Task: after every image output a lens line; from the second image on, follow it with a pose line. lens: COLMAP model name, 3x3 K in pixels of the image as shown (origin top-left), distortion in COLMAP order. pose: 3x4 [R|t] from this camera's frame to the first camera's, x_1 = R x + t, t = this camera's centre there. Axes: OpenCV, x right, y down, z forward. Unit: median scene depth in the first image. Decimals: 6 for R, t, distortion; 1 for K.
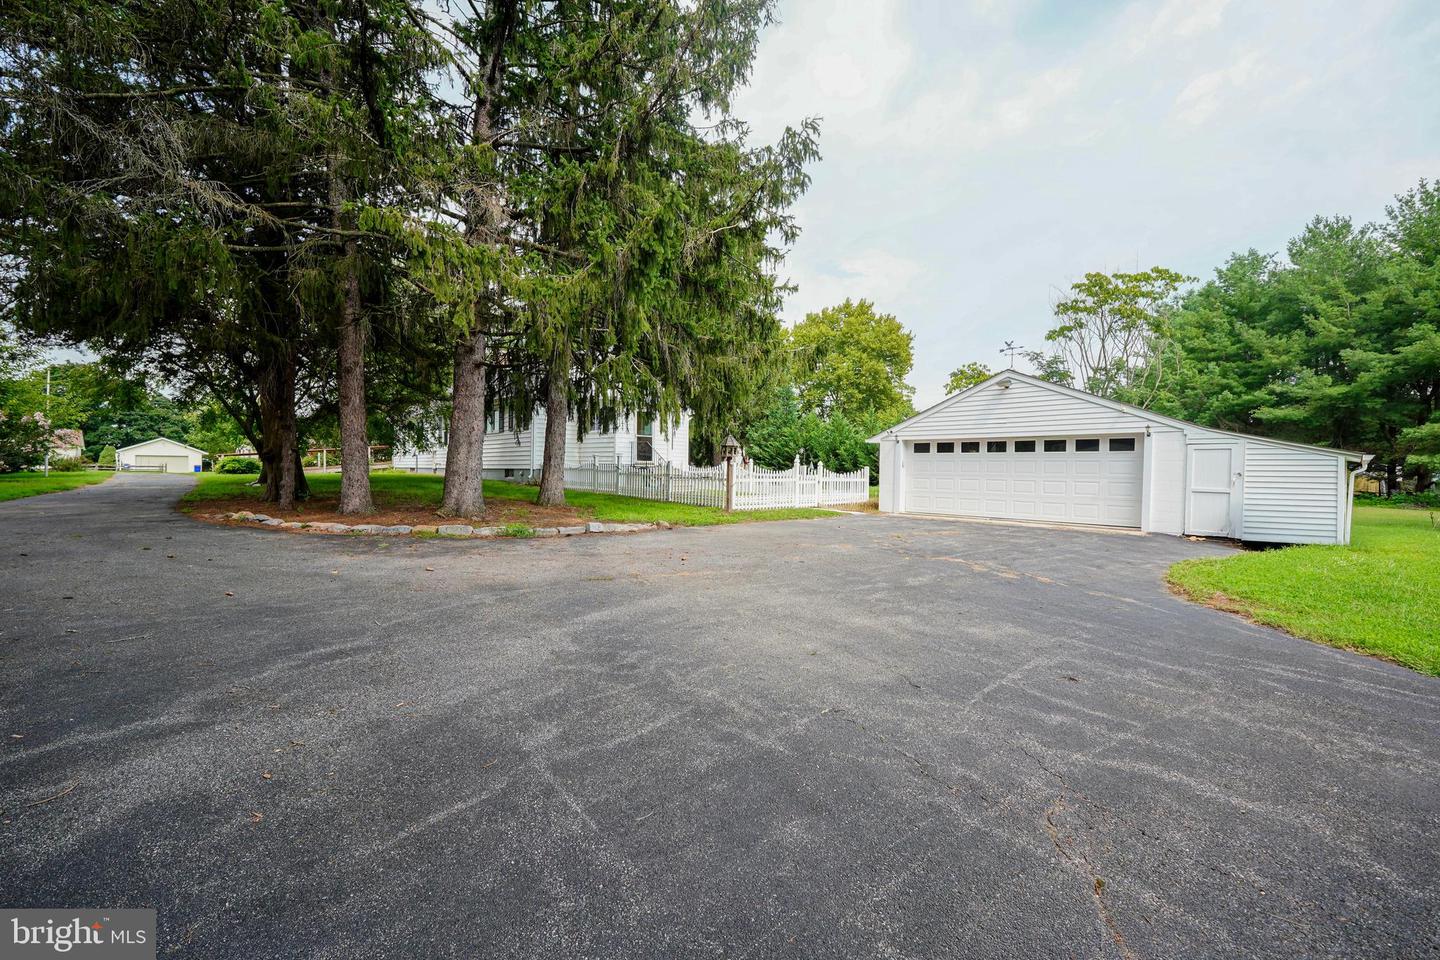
lens RADIAL K [[613.1, 0, 718.7], [0, 613.1, 477.0], [0, 0, 1]] dist [-0.002593, -0.000423]
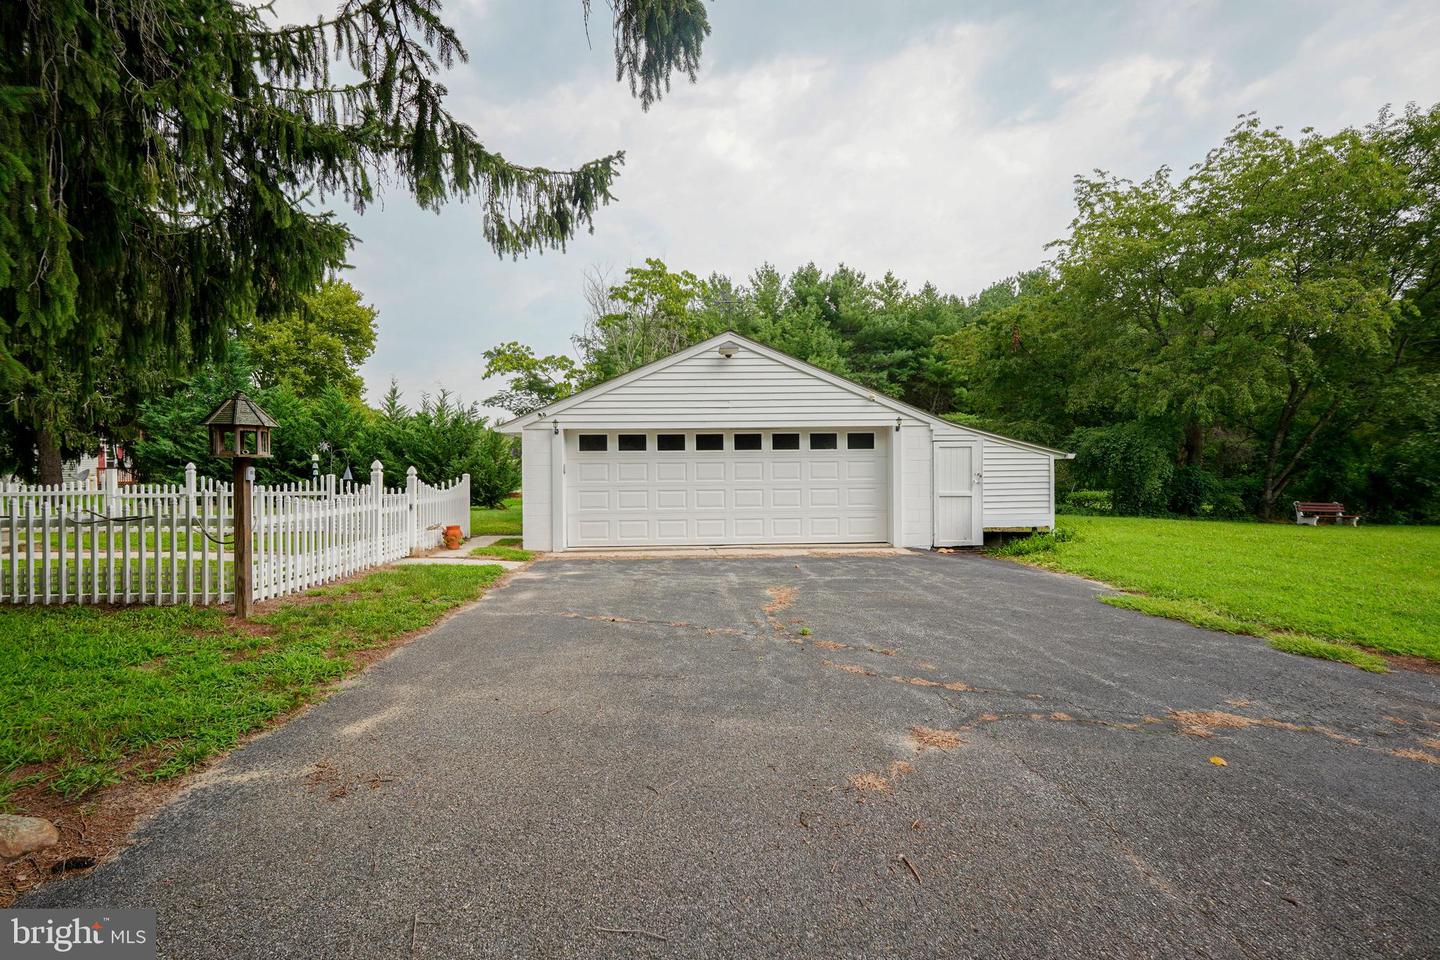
lens RADIAL K [[613.1, 0, 711.5], [0, 613.1, 467.3], [0, 0, 1]] dist [-0.002593, -0.000423]
pose [[0.654681, -0.015752, 0.755741, -0.067264], [0.028433, 0.999588, -0.003797, -0.018373], [-0.755371, 0.023973, 0.654859, 0.554910]]
